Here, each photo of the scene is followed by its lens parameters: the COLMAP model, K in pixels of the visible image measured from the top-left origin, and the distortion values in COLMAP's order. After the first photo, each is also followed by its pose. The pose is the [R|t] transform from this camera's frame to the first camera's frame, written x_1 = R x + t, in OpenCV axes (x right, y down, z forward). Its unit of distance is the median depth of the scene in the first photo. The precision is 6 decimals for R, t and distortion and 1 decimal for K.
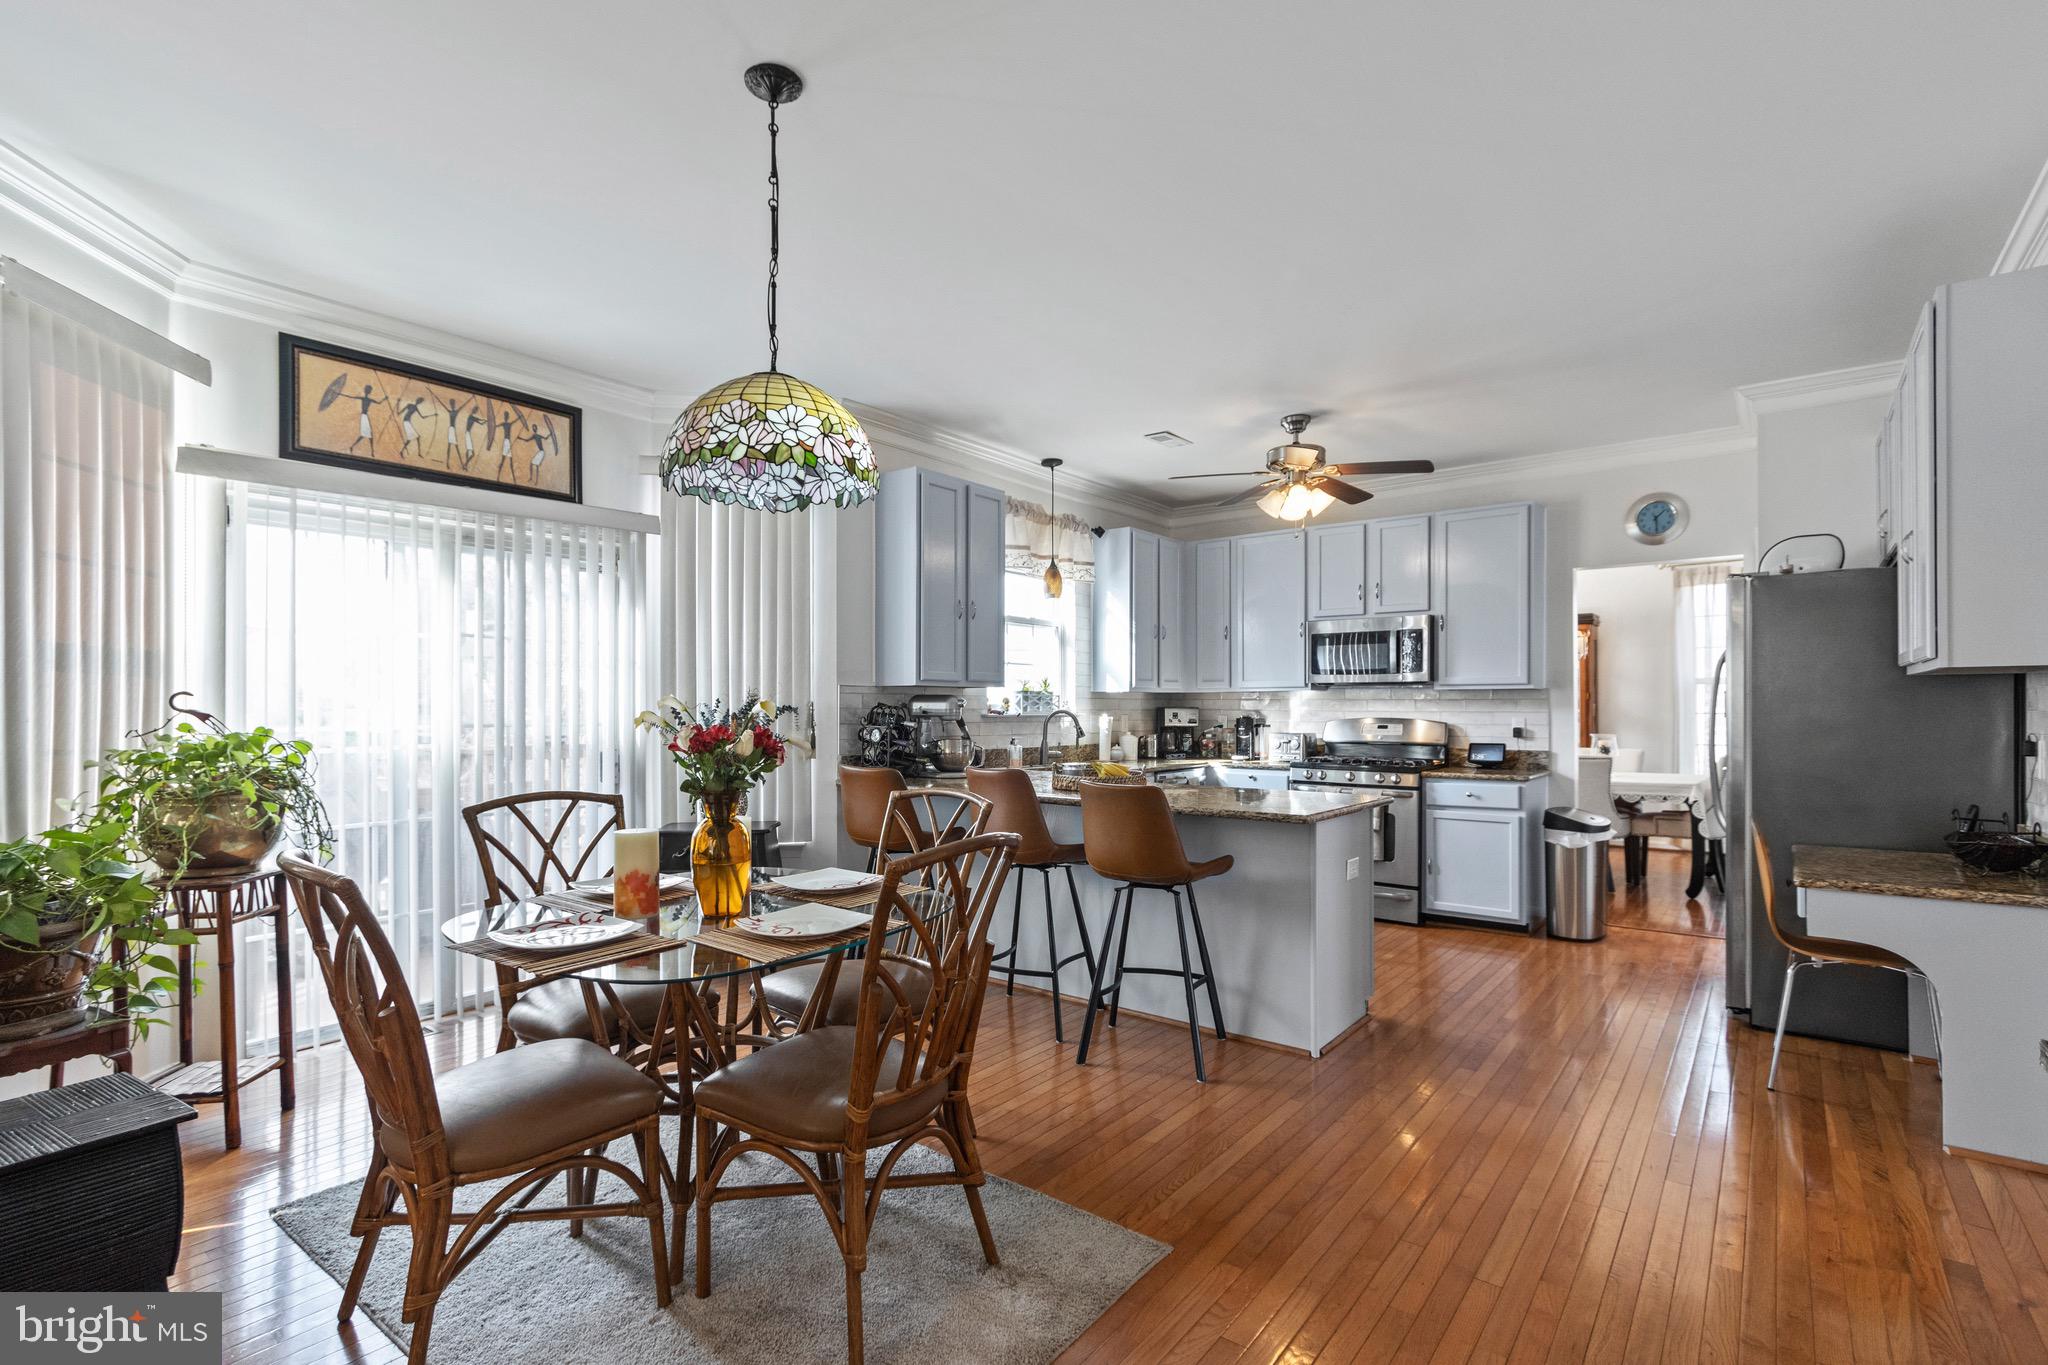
lens RADIAL K [[962.8, 0, 1021.0], [0, 962.8, 698.7], [0, 0, 1]] dist [0.009313, -0.004651]
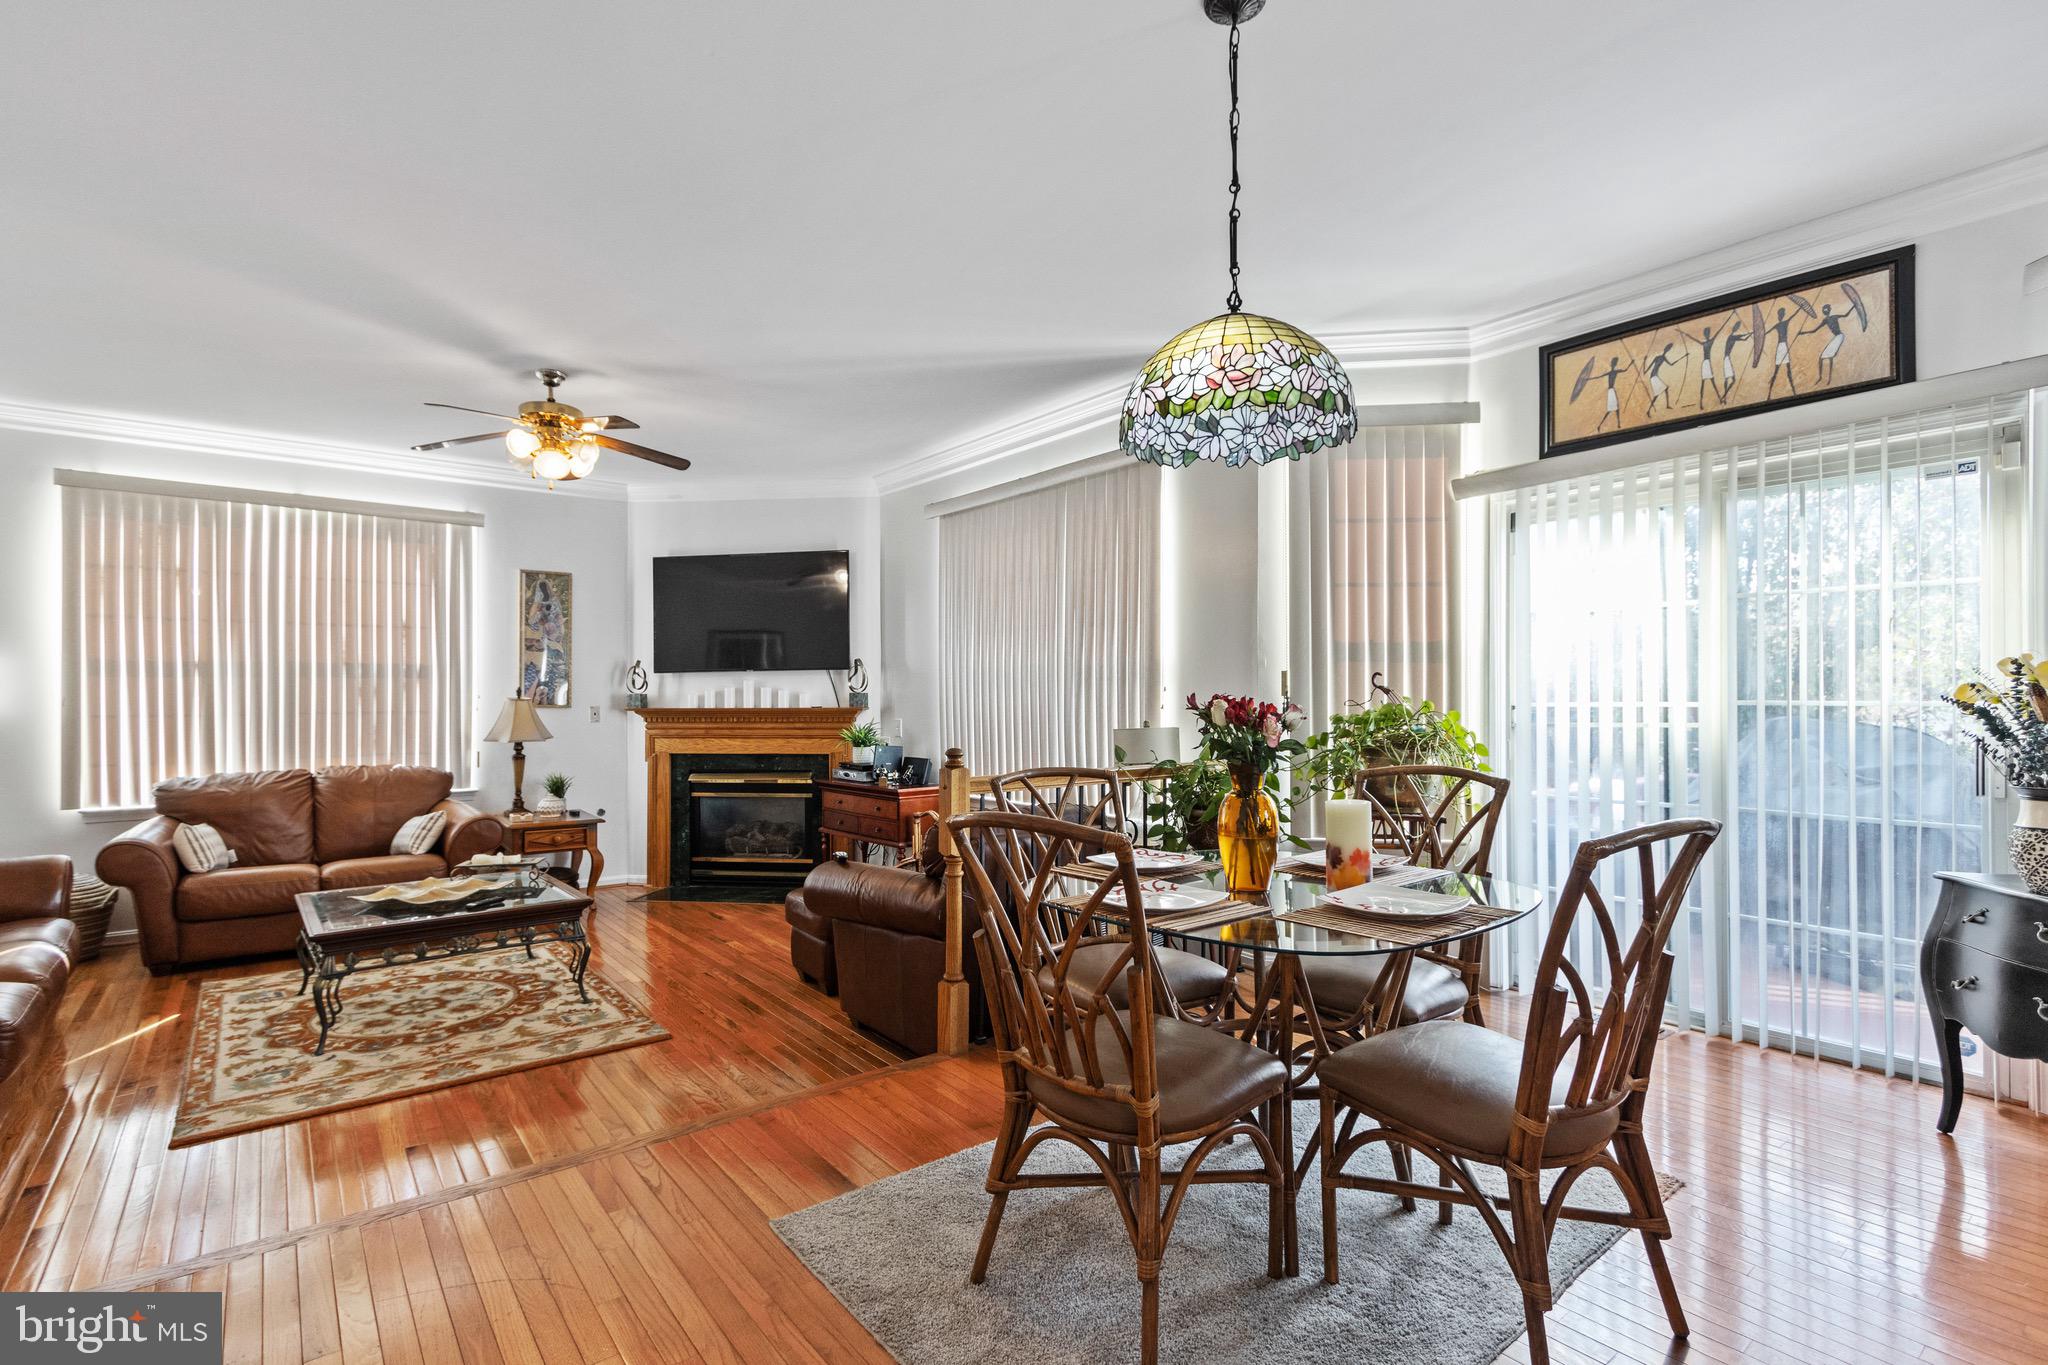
lens RADIAL K [[962.8, 0, 1018.0], [0, 962.8, 693.0], [0, 0, 1]] dist [0.009313, -0.004651]
pose [[-0.243375, -0.002513, -0.969929, 0.287566], [0.013763, 0.999887, -0.006044, 0.011672], [0.969835, -0.014820, -0.243313, 0.423737]]
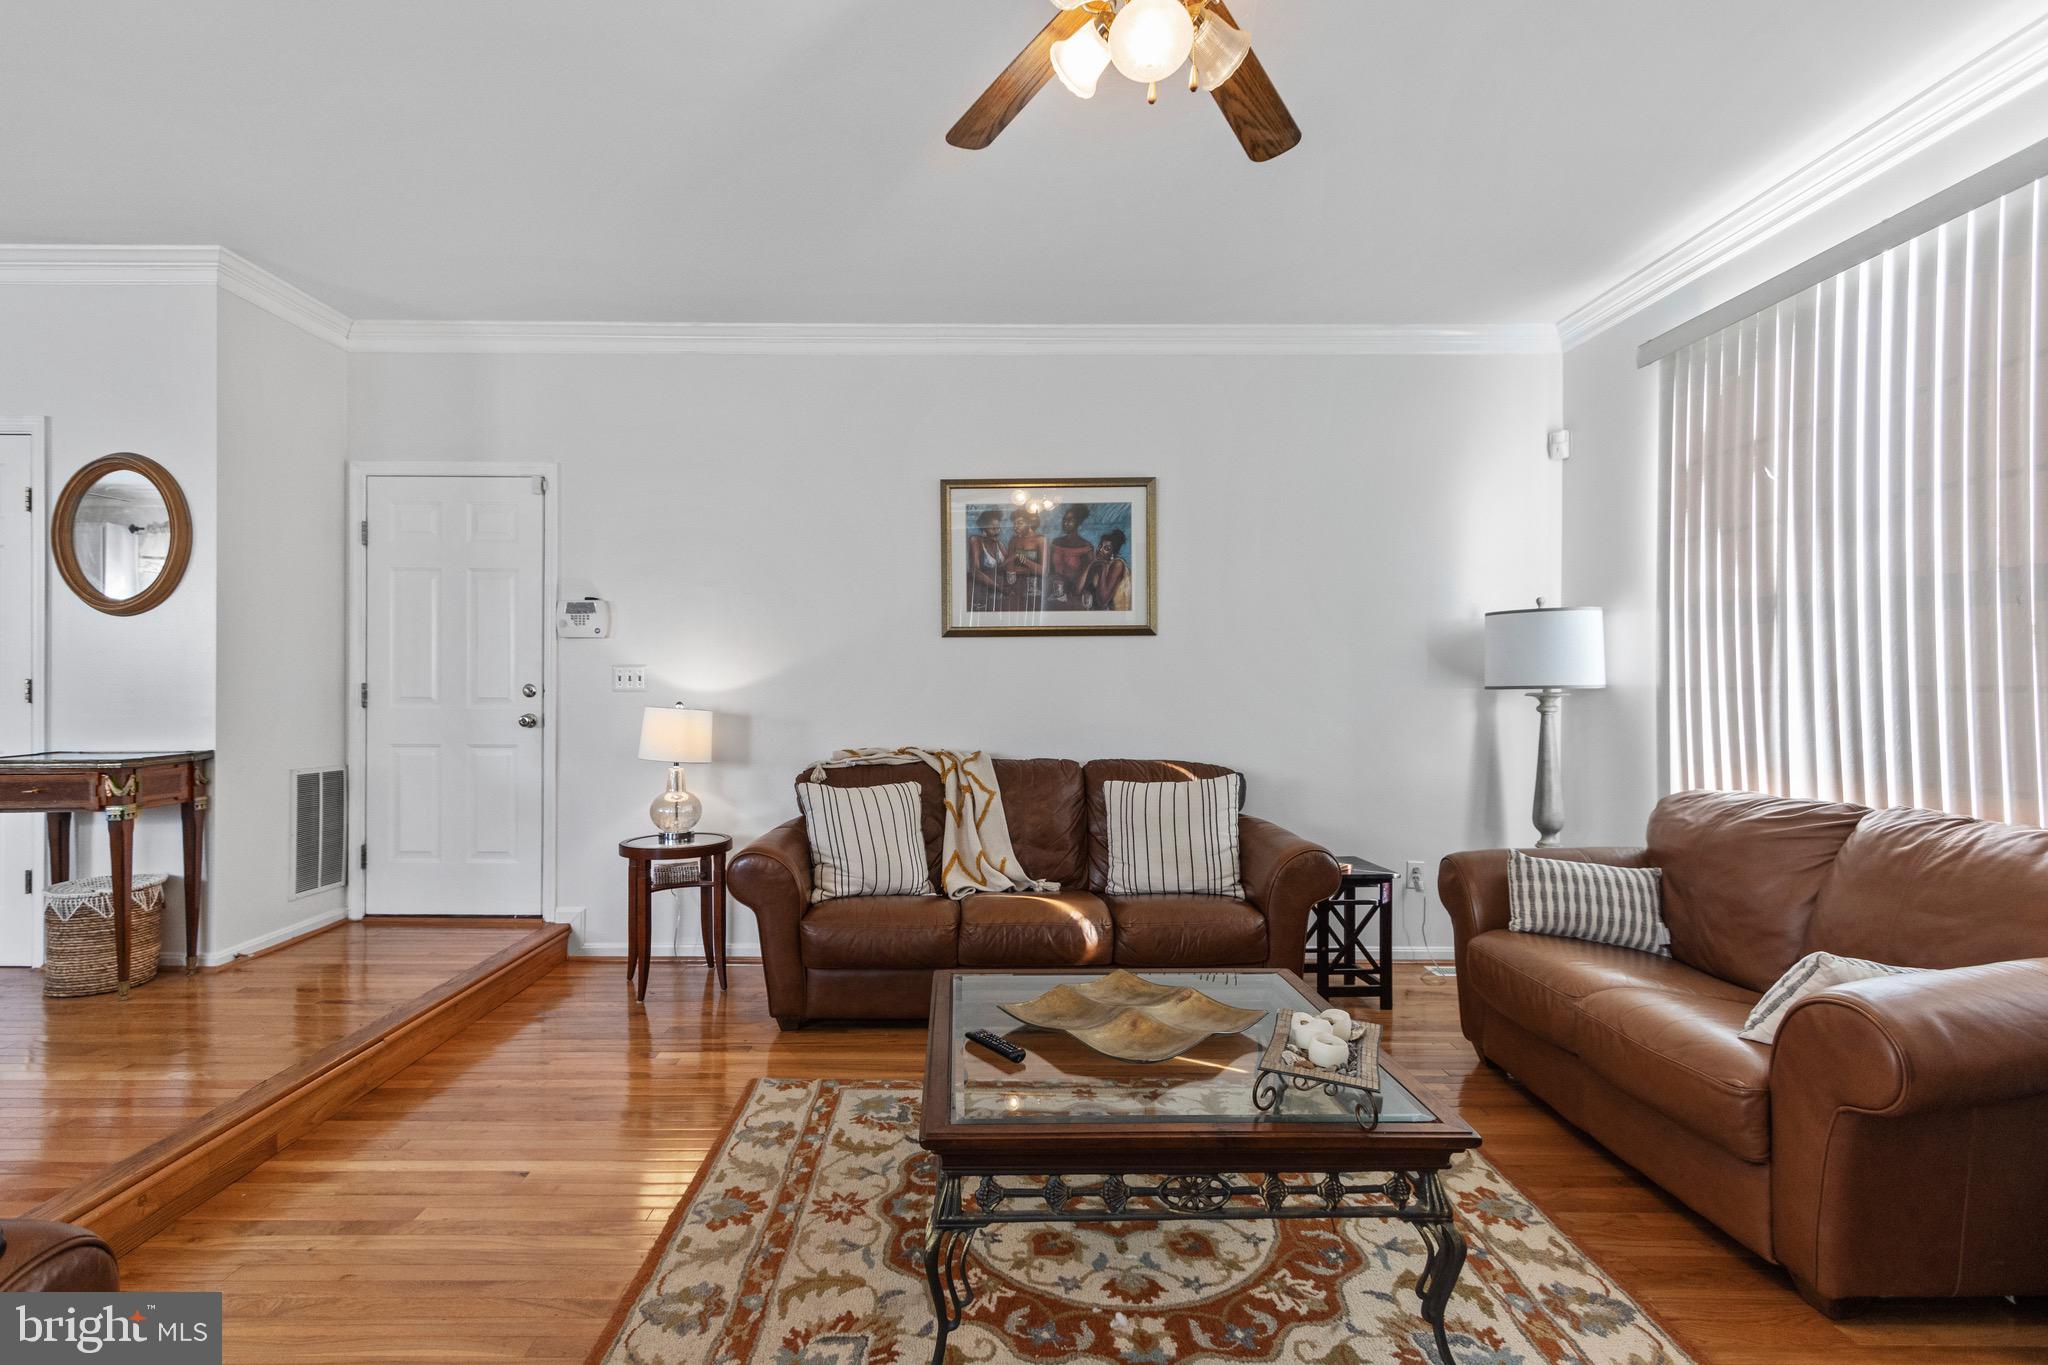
lens RADIAL K [[962.8, 0, 975.4], [0, 962.8, 685.0], [0, 0, 1]] dist [0.009313, -0.004651]
pose [[-0.610907, -0.001129, 0.791702, -0.636519], [-0.013417, 0.999870, -0.008928, 0.025916], [-0.791589, -0.016077, -0.610843, 0.079364]]
